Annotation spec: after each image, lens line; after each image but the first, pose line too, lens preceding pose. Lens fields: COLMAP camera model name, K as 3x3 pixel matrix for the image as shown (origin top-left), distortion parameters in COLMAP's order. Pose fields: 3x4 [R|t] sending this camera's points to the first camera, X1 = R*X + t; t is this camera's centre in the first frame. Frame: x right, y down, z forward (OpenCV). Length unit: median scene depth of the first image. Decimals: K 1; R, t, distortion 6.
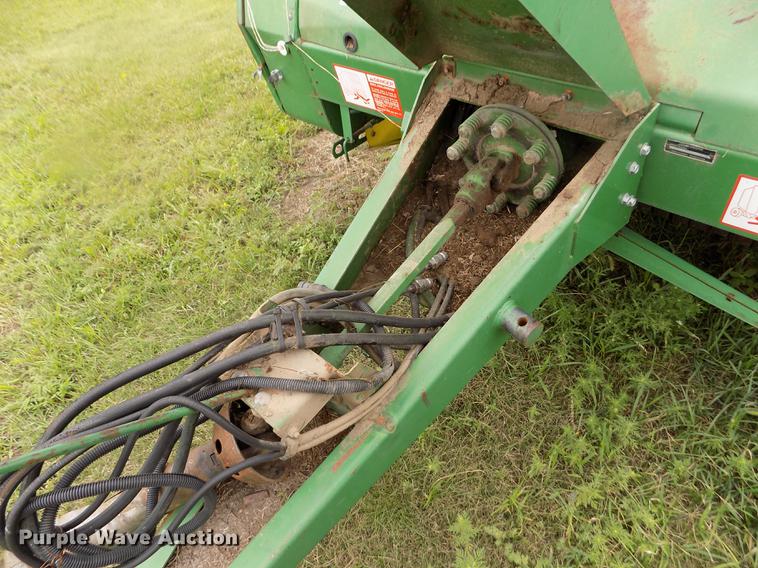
lens RADIAL K [[512.9, 0, 381.4], [0, 512.9, 278.4], [0, 0, 1]] dist [-0.064721, 0.062890]
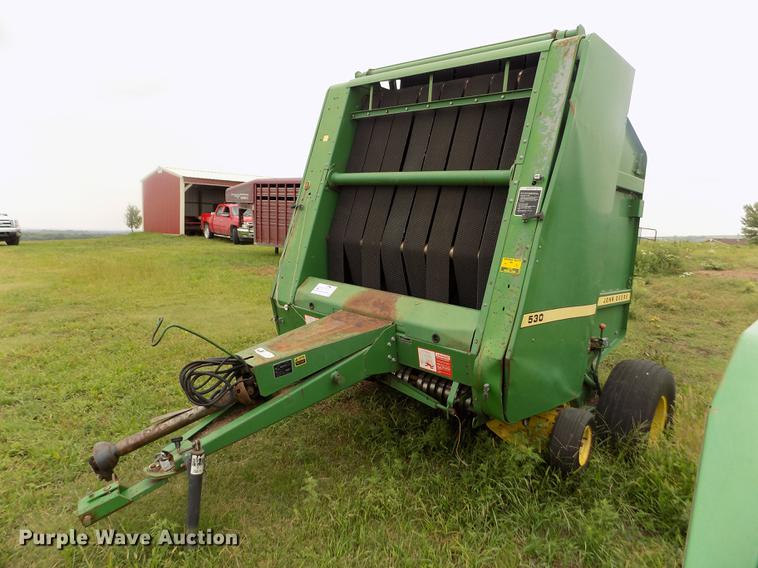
lens RADIAL K [[512.9, 0, 381.4], [0, 512.9, 278.4], [0, 0, 1]] dist [-0.064721, 0.062890]
pose [[0.989817, 0.138342, -0.033523, 0.320911], [-0.131749, 0.801201, -0.583712, 0.807920], [-0.053893, 0.582184, 0.811269, -1.097883]]
